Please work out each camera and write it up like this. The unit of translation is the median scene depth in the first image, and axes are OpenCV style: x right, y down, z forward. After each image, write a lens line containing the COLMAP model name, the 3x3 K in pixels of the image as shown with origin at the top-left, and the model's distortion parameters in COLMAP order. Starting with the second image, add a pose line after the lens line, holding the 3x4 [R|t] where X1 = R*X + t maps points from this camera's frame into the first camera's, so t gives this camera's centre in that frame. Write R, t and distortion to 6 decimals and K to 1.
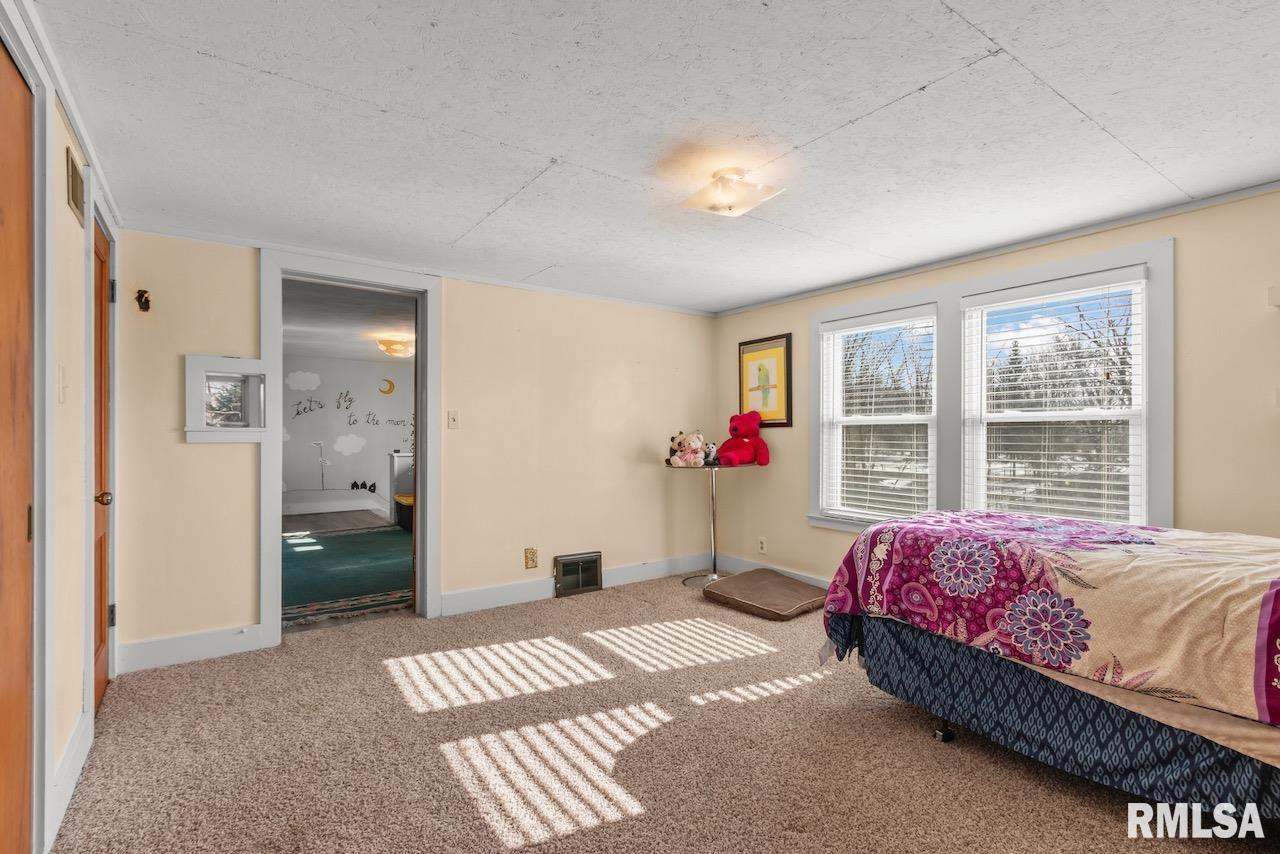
lens RADIAL K [[592.0, 0, 643.6], [0, 592.0, 433.0], [0, 0, 1]] dist [0.005405, 0.000278]
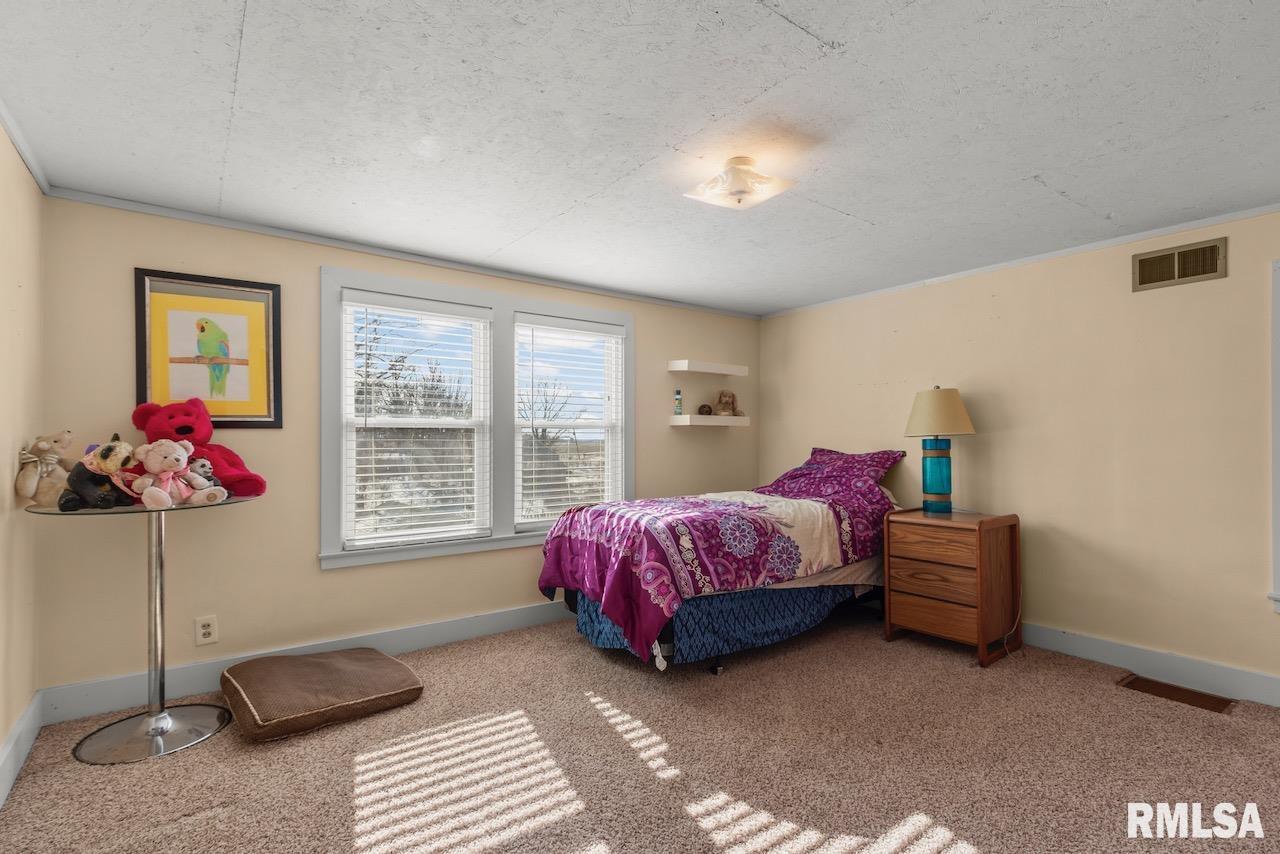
lens RADIAL K [[592.0, 0, 641.6], [0, 592.0, 433.1], [0, 0, 1]] dist [0.005405, 0.000278]
pose [[-0.014623, 0.007848, 0.999862, -0.575407], [-0.003431, 0.999963, -0.007899, -0.001933], [-0.999887, -0.003546, -0.014595, 0.847132]]
